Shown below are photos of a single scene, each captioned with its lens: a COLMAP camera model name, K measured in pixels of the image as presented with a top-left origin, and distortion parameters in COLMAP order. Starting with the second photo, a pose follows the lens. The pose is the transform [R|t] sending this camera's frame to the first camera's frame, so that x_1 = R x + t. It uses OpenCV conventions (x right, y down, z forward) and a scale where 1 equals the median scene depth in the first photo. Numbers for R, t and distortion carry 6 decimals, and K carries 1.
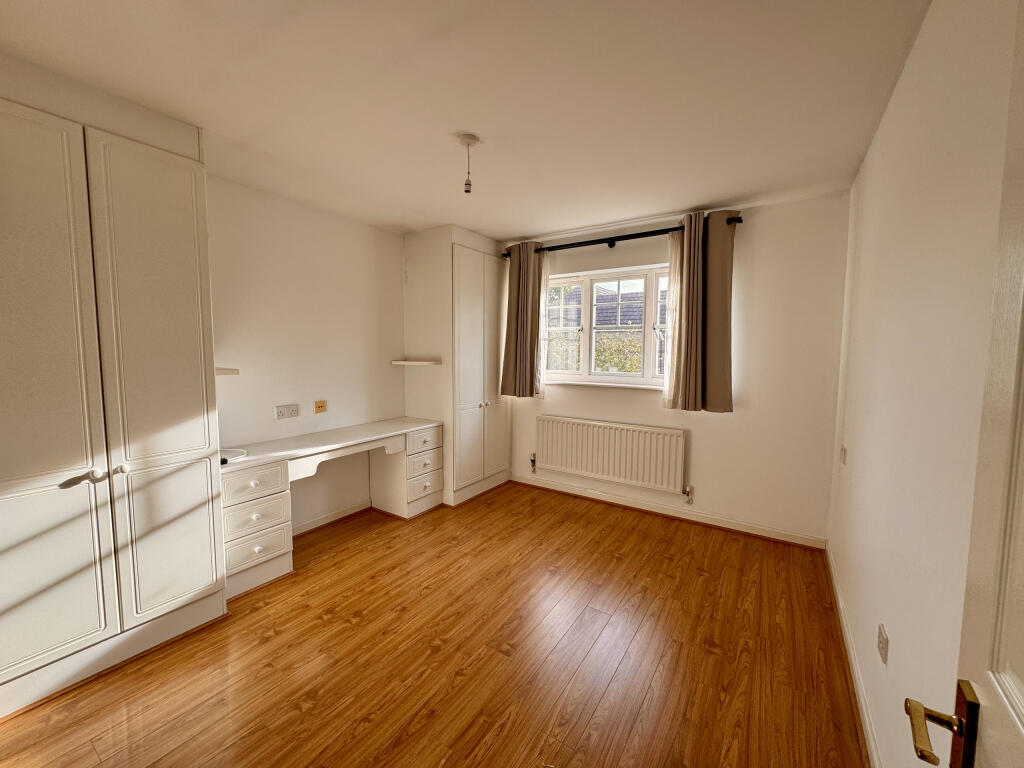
lens RADIAL K [[407.4, 0, 513.6], [0, 407.4, 382.0], [0, 0, 1]] dist [-0.001665, -0.000245]
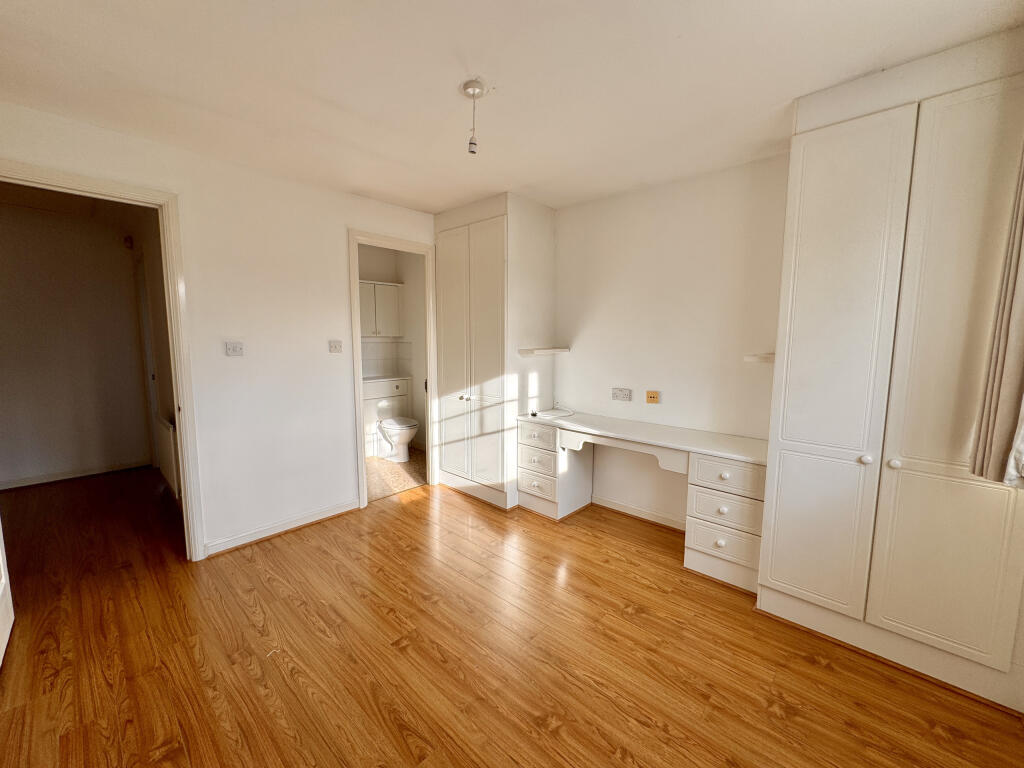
lens RADIAL K [[407.4, 0, 512.5], [0, 407.4, 382.4], [0, 0, 1]] dist [-0.001665, -0.000245]
pose [[-0.154617, 0.104380, -0.982445, 0.549149], [-0.086716, 0.989132, 0.118738, -0.062840], [0.984161, 0.103553, -0.143886, 0.885904]]
